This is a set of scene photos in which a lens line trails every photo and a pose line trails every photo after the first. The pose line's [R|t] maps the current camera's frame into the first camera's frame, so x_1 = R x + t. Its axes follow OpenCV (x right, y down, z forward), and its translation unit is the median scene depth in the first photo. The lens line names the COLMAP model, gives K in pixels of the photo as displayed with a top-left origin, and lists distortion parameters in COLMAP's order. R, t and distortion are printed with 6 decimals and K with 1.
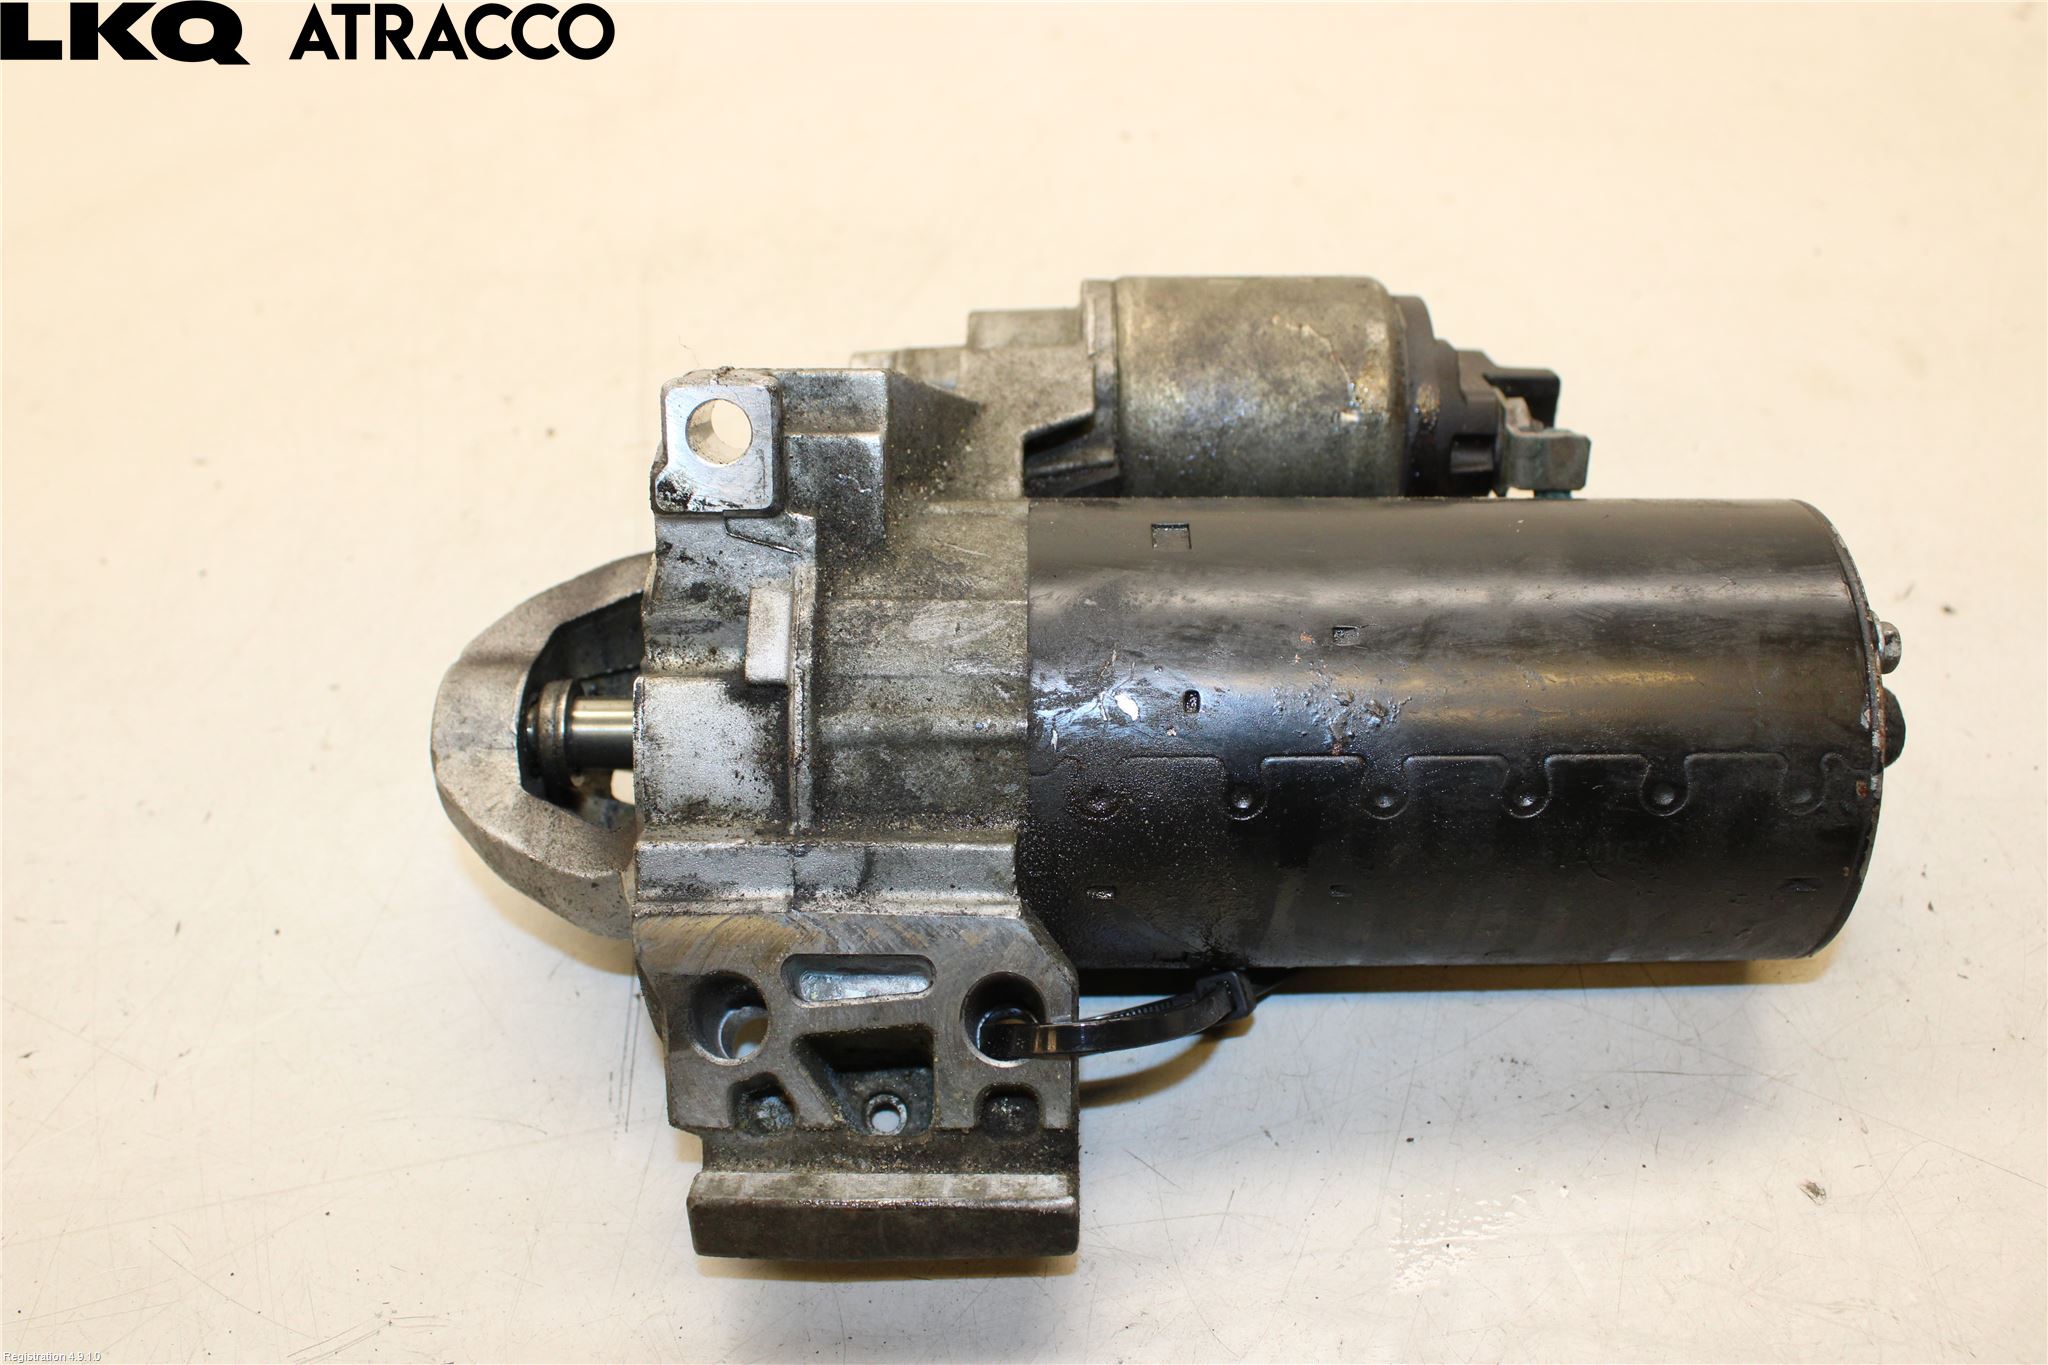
lens RADIAL K [[1971.7, 0, 1024.0], [0, 1971.7, 682.5], [0, 0, 1]] dist [-0.003306, -0.000794]
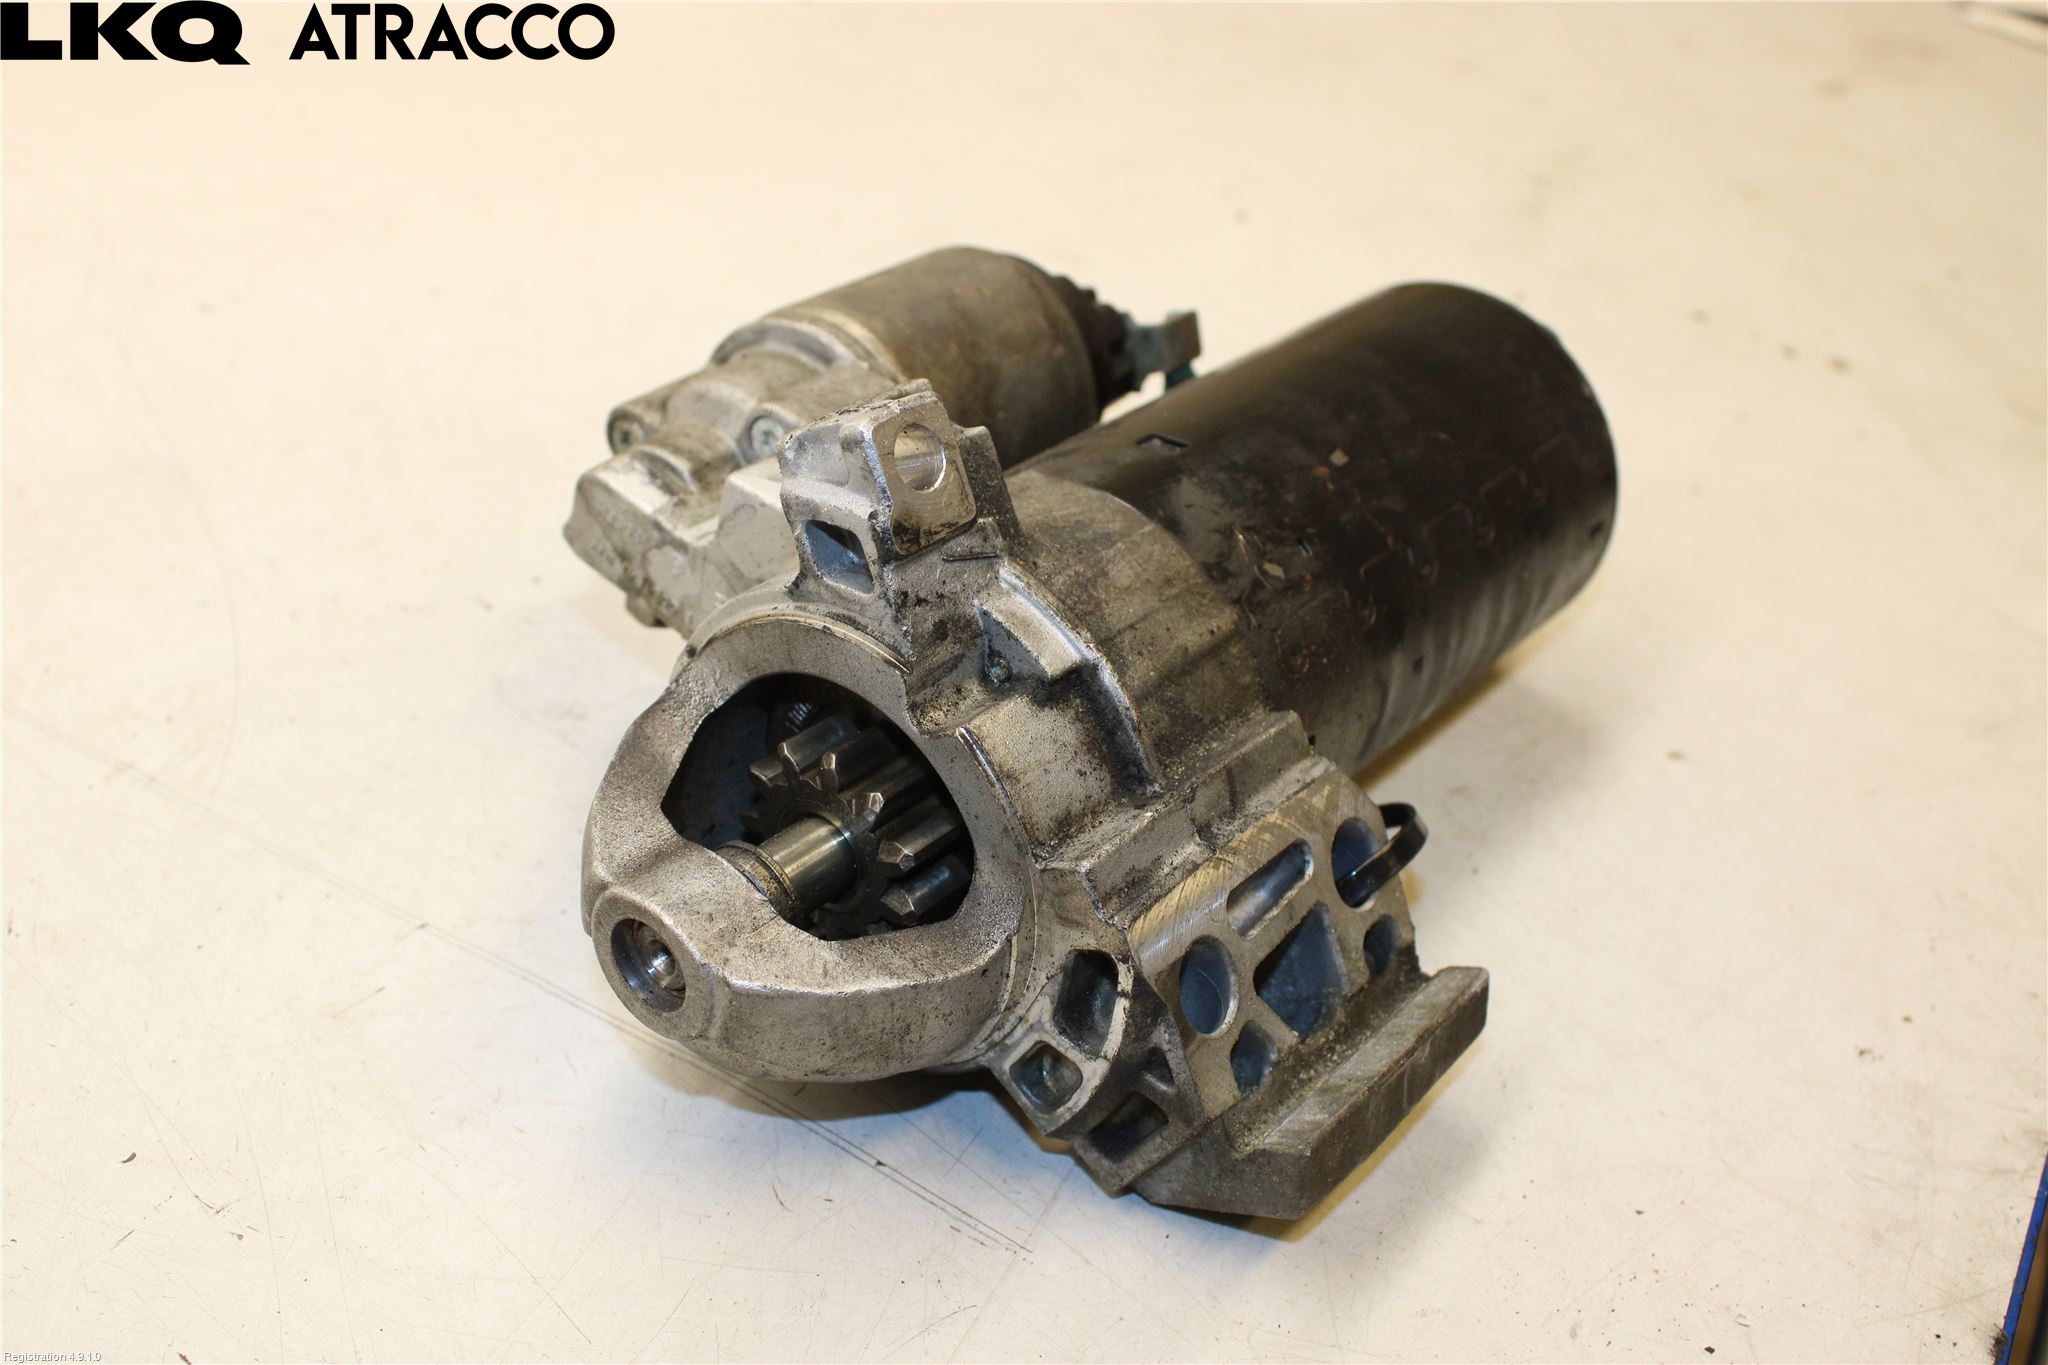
lens RADIAL K [[2390.8, 0, 1024.0], [0, 2390.8, 682.5], [0, 0, 1]] dist [0.006472, 0.009527]
pose [[0.573702, -0.354485, 0.738381, -1.007803], [0.454794, 0.887619, 0.072769, -0.090275], [-0.681196, 0.294064, 0.670447, 0.218363]]
